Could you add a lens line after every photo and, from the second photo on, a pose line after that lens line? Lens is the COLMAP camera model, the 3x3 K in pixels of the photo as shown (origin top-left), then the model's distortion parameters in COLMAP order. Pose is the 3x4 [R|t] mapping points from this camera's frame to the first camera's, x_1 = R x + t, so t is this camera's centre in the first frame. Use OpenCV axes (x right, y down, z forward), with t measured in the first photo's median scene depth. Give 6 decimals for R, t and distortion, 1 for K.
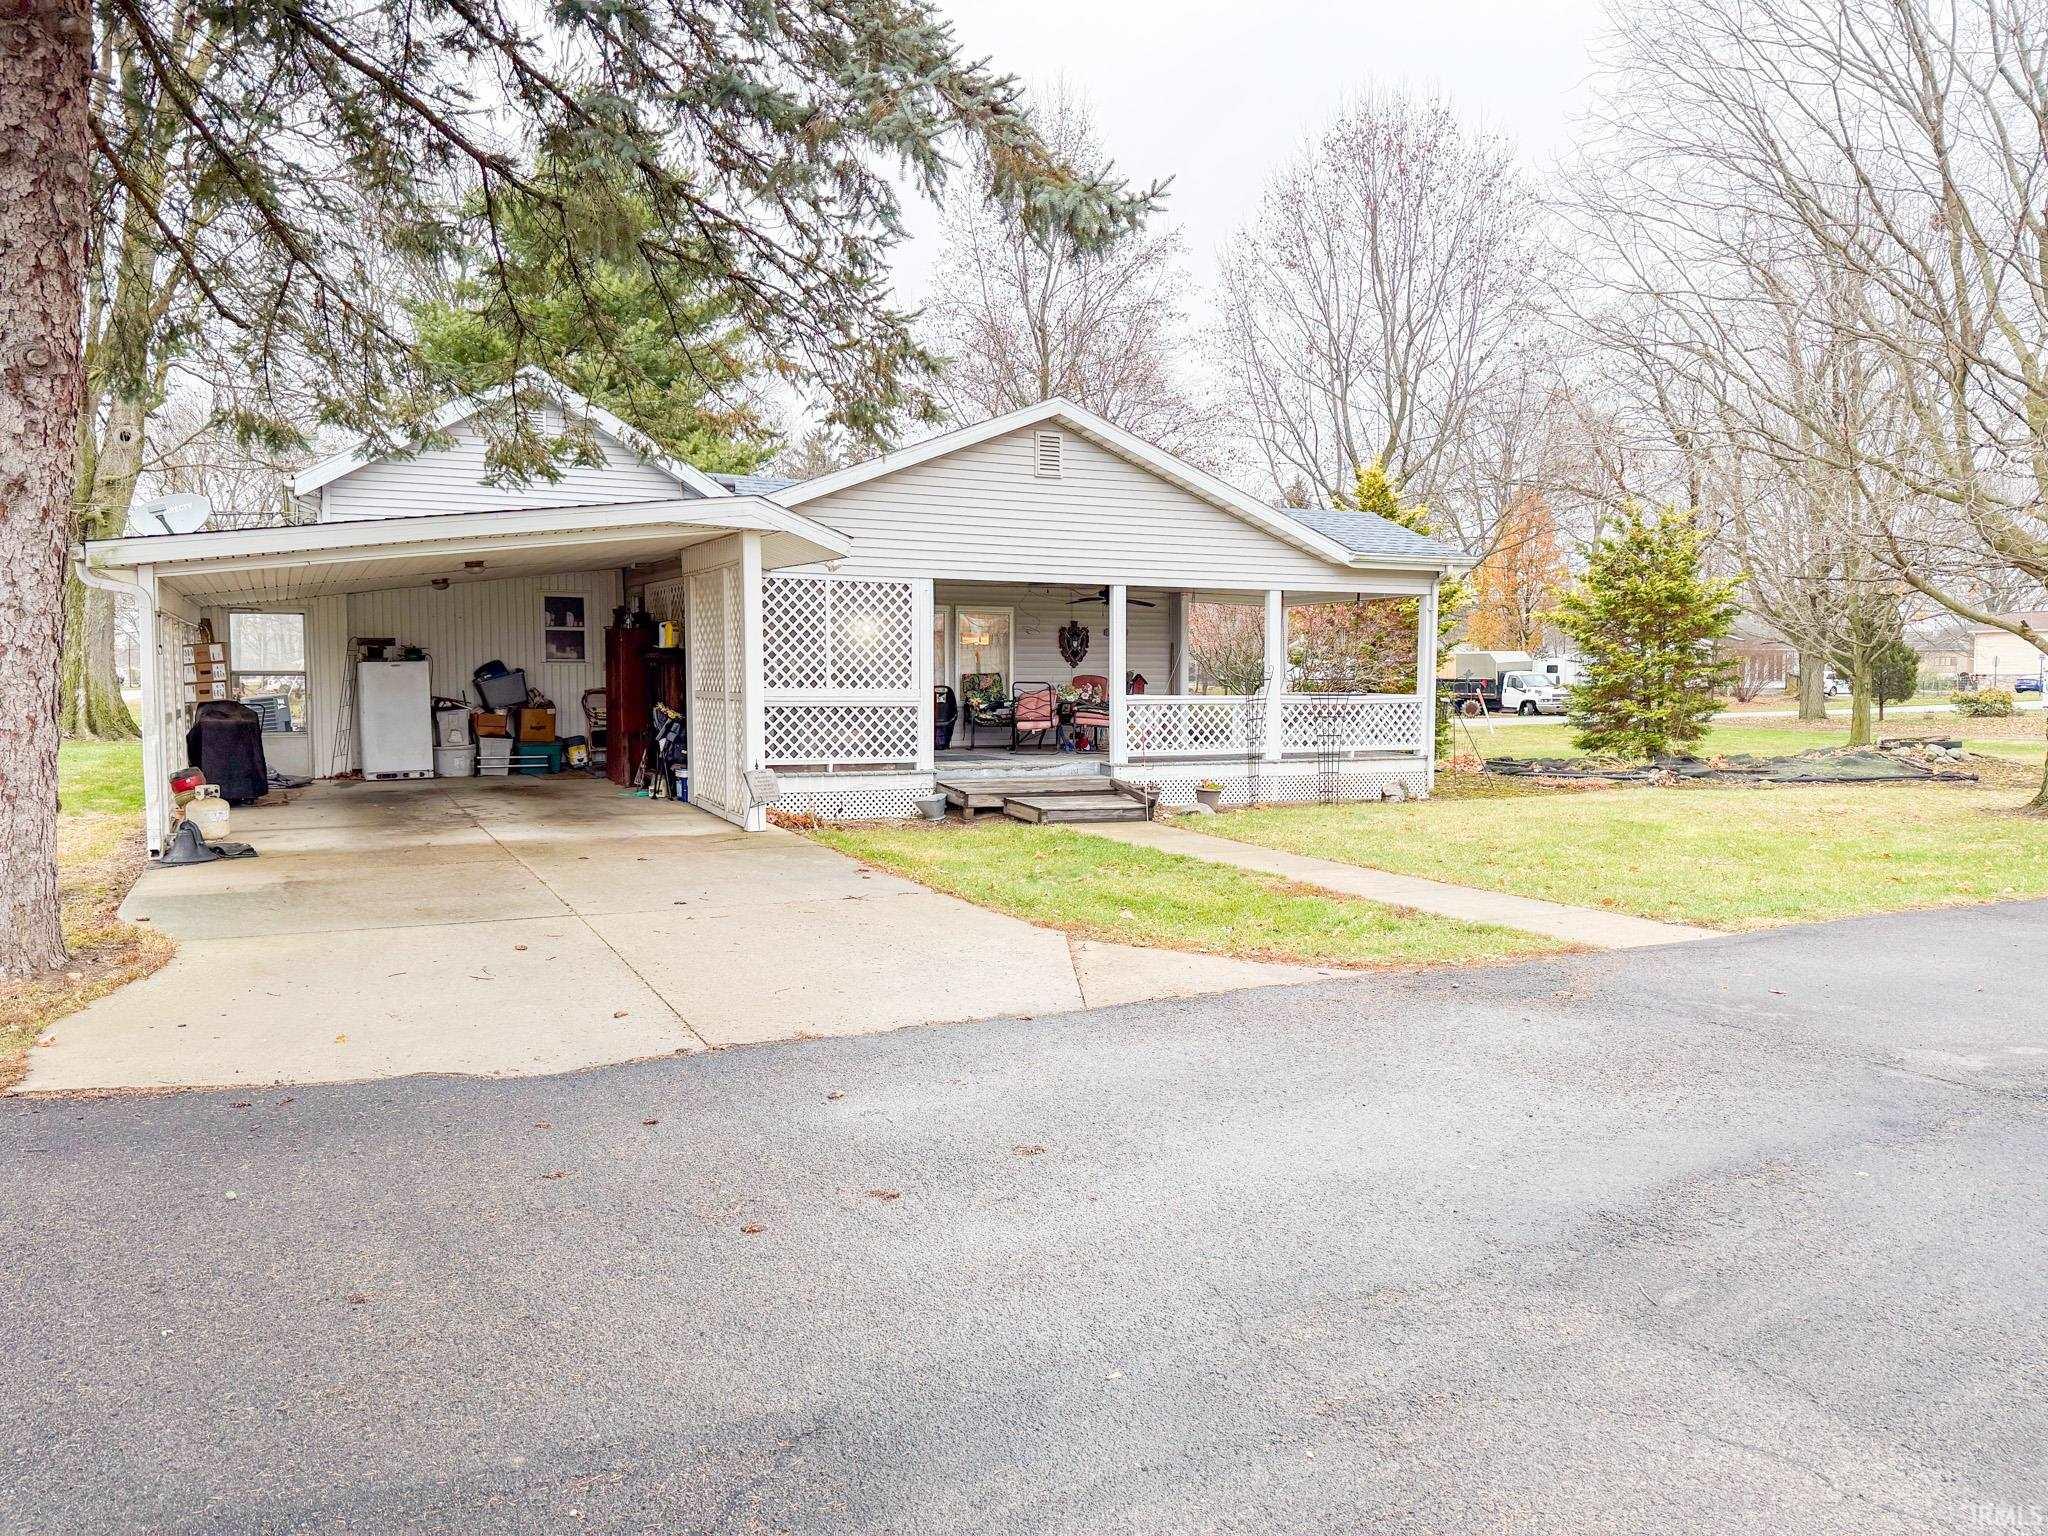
lens RADIAL K [[1422.6, 0, 966.5], [0, 1422.6, 758.7], [0, 0, 1]] dist [0.001099, -0.028098]
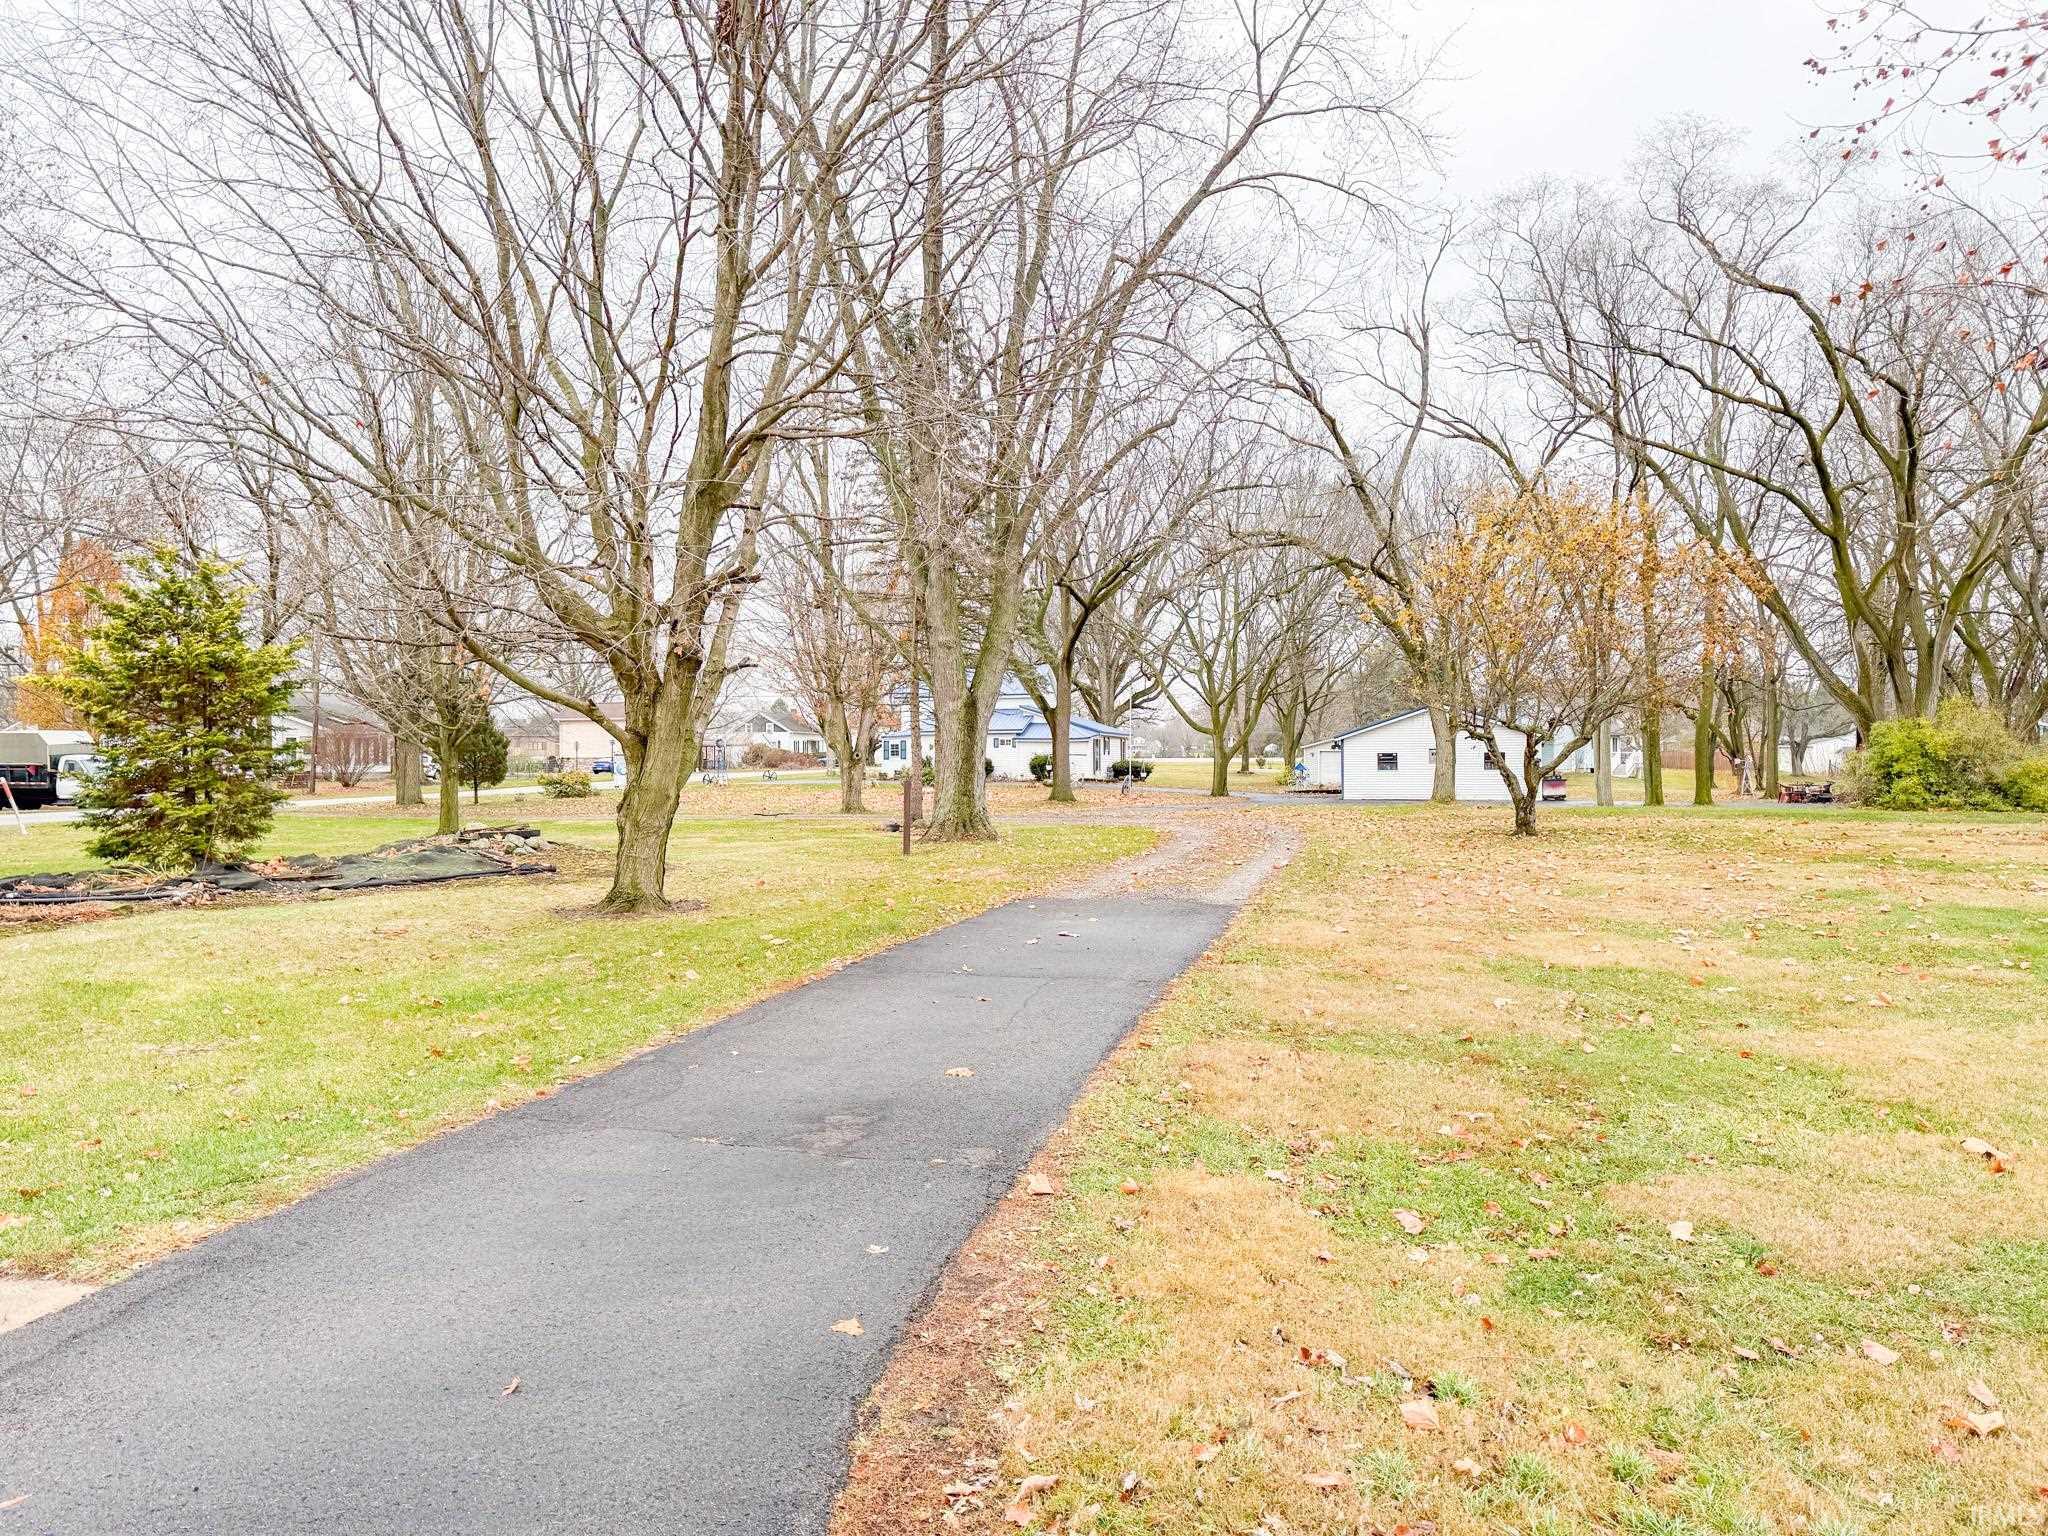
lens RADIAL K [[1448.0, 0, 1013.7], [0, 1448.0, 771.0], [0, 0, 1]] dist [0.084877, -0.101881]
pose [[0.606467, -0.009055, 0.795057, 0.106205], [0.049331, 0.998437, -0.026258, -0.008437], [-0.793577, 0.055146, 0.605966, 0.136998]]
